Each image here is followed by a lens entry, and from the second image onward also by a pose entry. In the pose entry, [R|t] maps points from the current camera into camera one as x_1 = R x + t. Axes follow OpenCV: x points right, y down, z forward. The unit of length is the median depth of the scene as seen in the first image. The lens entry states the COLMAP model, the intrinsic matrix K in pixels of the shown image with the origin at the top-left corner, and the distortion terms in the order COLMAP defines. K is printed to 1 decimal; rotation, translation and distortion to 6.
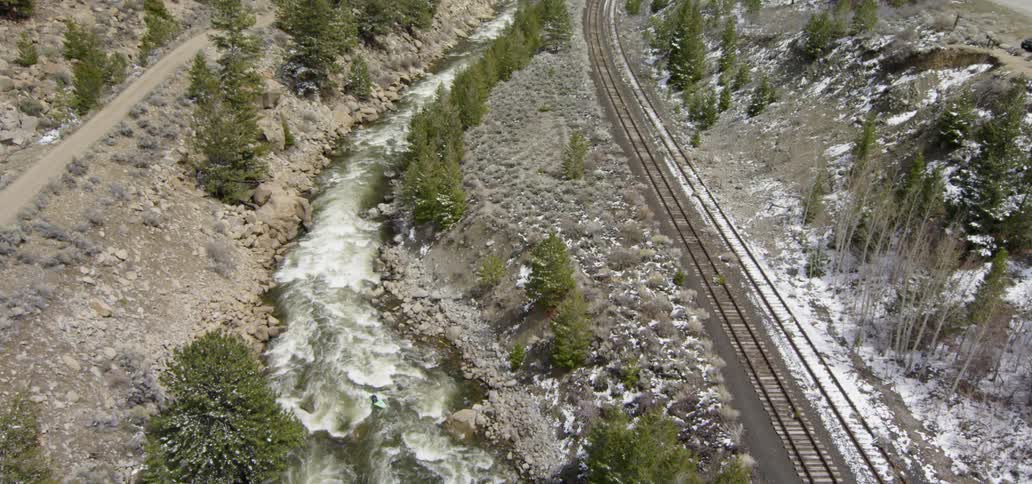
lens RADIAL K [[726.8, 0, 518.0], [0, 726.8, 242.9], [0, 0, 1]] dist [0.003457, -0.023673]
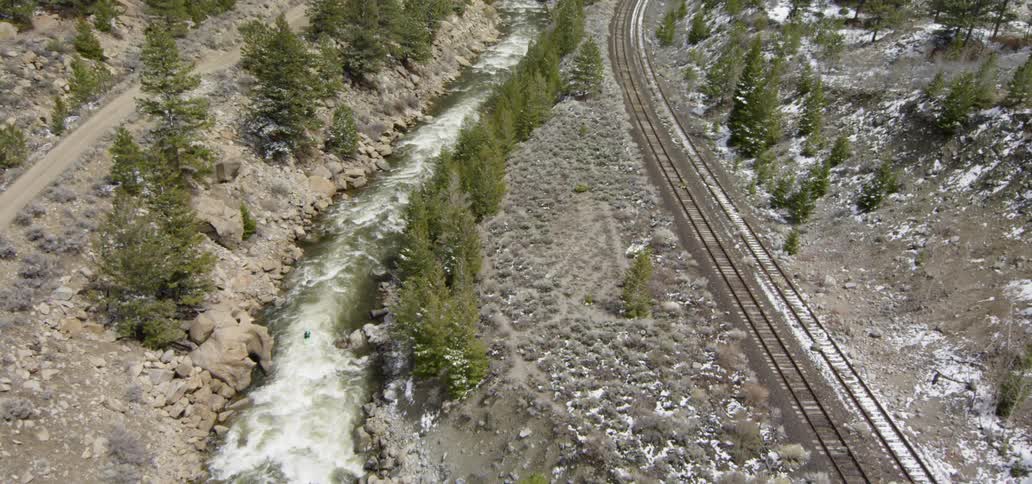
lens RADIAL K [[726.8, 0, 518.5], [0, 726.8, 242.6], [0, 0, 1]] dist [0.003457, -0.023673]
pose [[0.999975, -0.001962, 0.006837, -0.039116], [0.001977, 0.999996, -0.002198, -0.141482], [-0.006833, 0.002212, 0.999974, 0.259087]]
